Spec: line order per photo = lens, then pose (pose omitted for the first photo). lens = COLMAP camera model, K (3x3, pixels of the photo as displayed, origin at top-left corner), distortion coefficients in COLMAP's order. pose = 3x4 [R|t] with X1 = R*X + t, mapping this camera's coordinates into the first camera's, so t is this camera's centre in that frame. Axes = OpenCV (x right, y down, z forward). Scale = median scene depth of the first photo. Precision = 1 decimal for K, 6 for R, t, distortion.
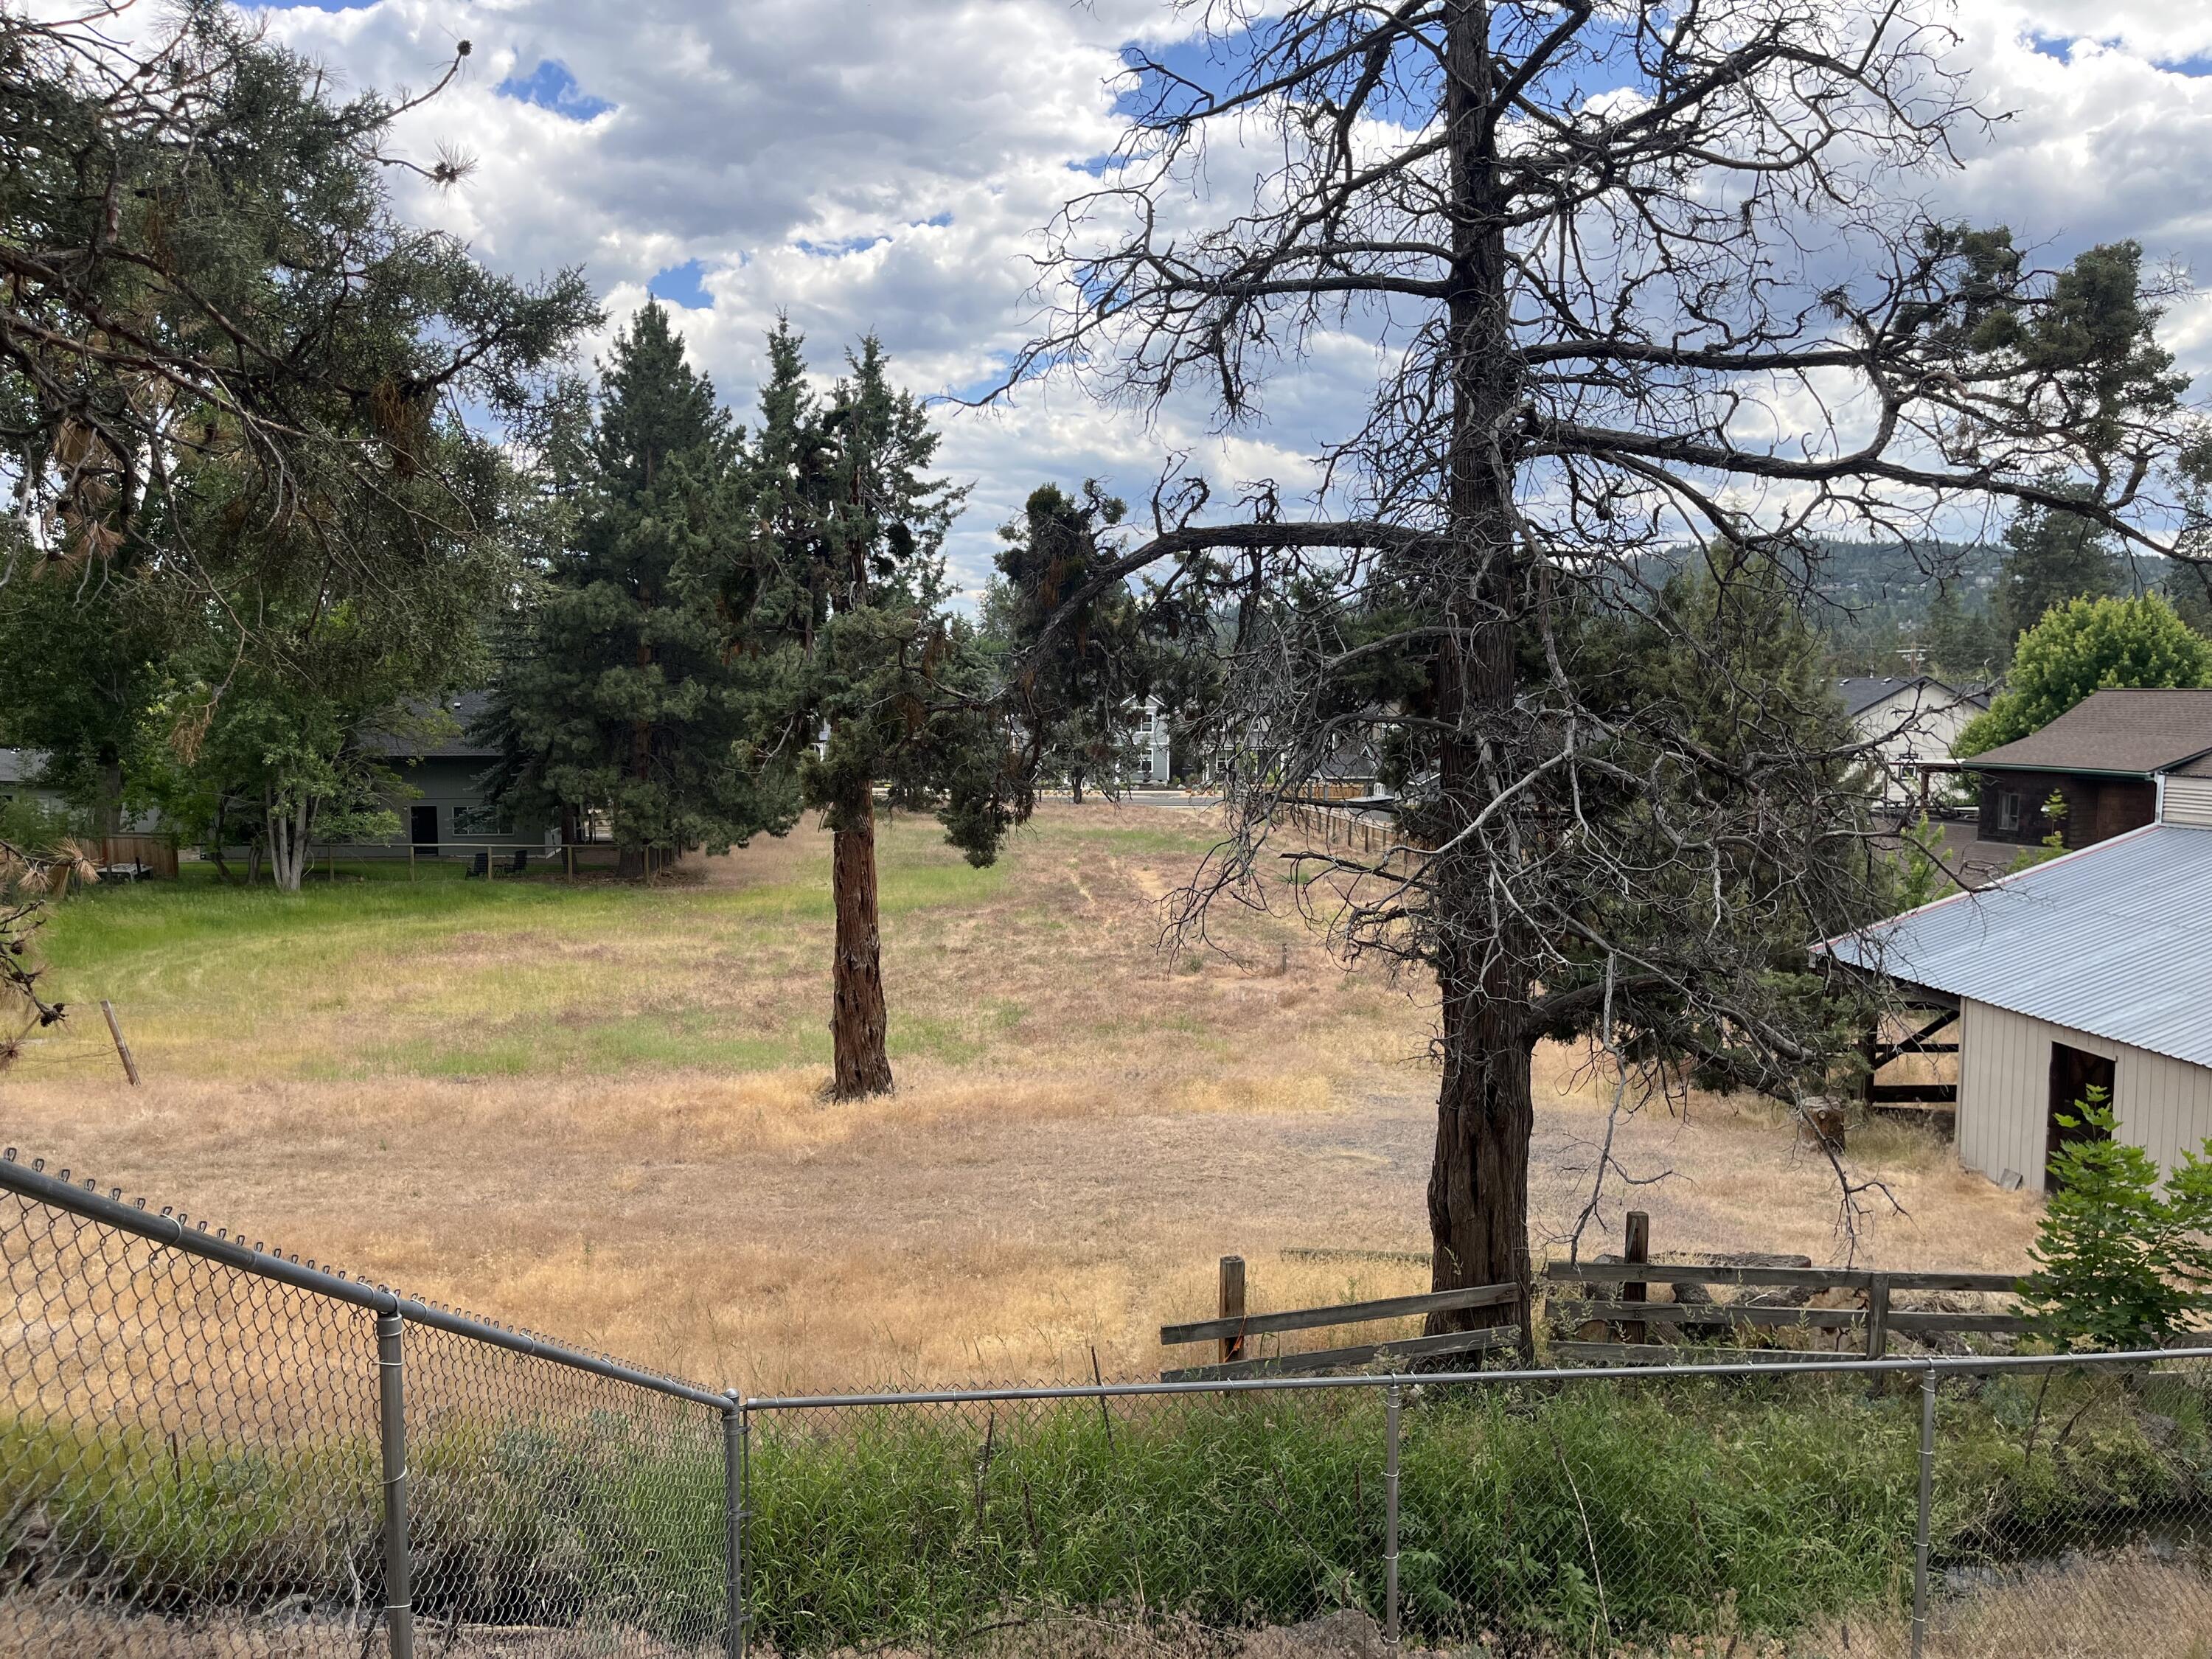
lens RADIAL K [[1681.7, 0, 1107.6], [0, 1681.7, 841.4], [0, 0, 1]] dist [0.065654, -0.100972]
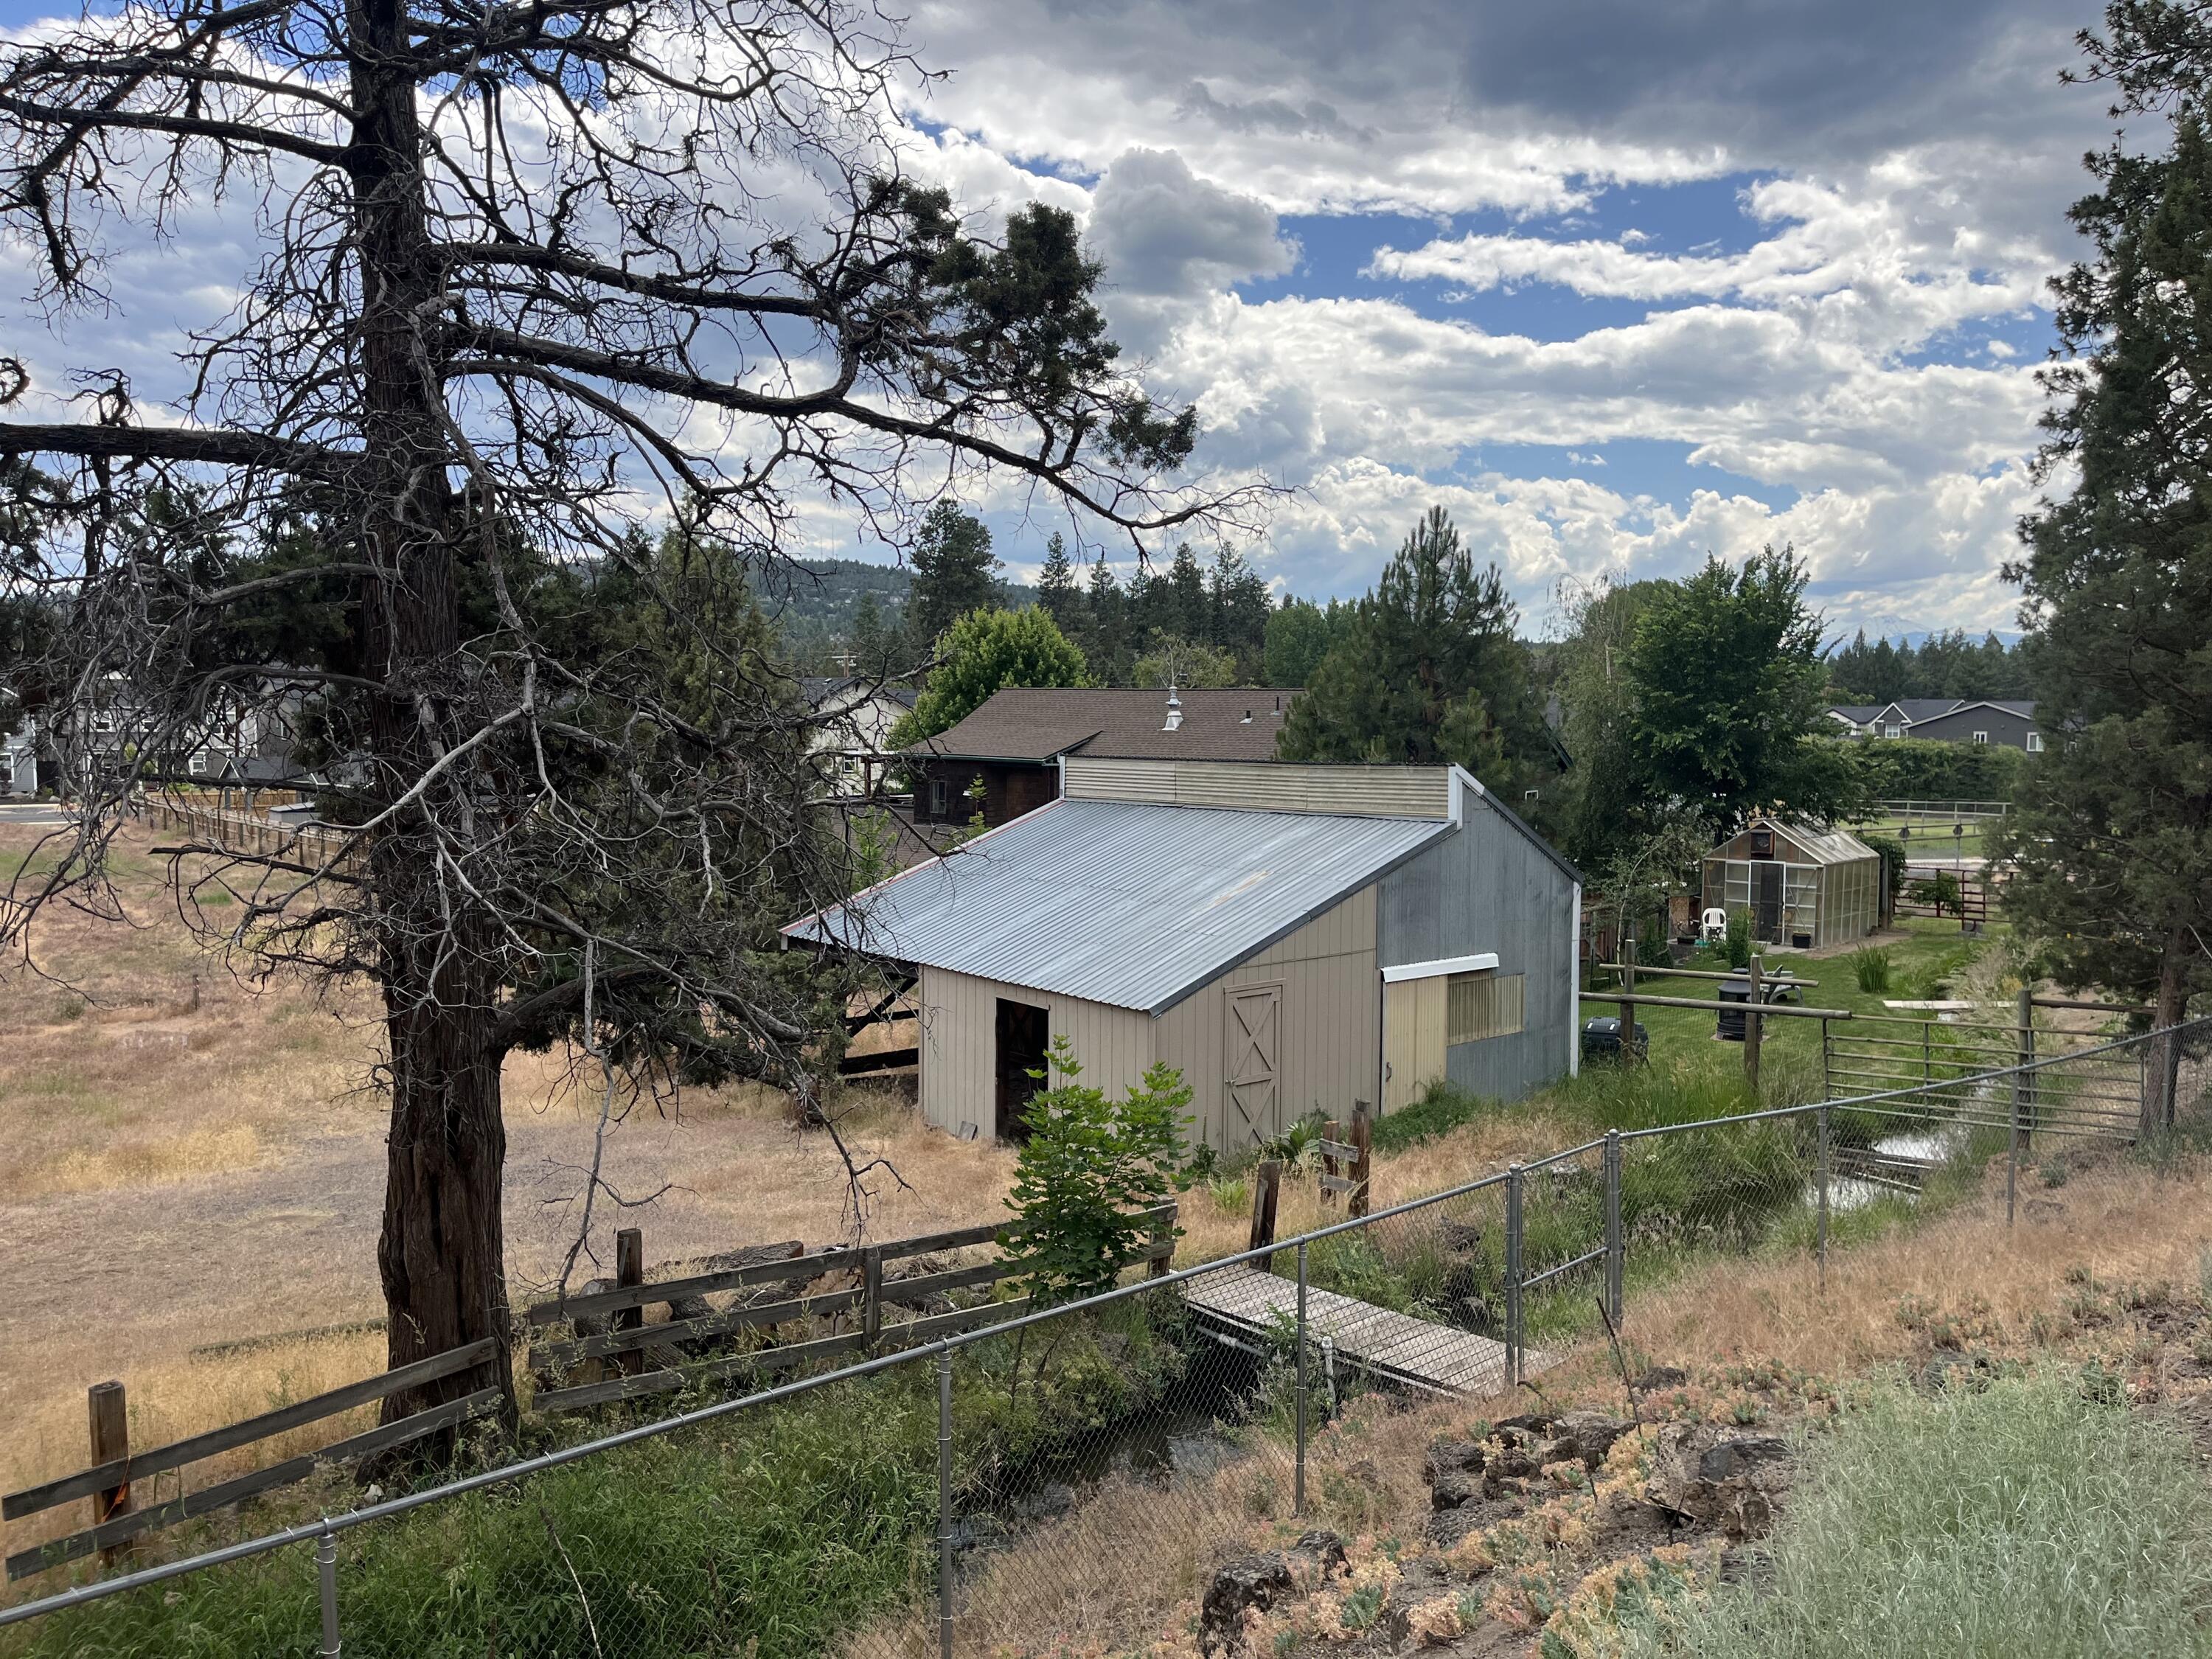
lens RADIAL K [[1681.7, 0, 1107.6], [0, 1681.7, 841.4], [0, 0, 1]] dist [0.065654, -0.100972]
pose [[0.827655, -0.042367, 0.559636, 0.028511], [0.043709, 0.998984, 0.010985, 0.013832], [-0.559532, 0.015369, 0.828666, 0.108973]]
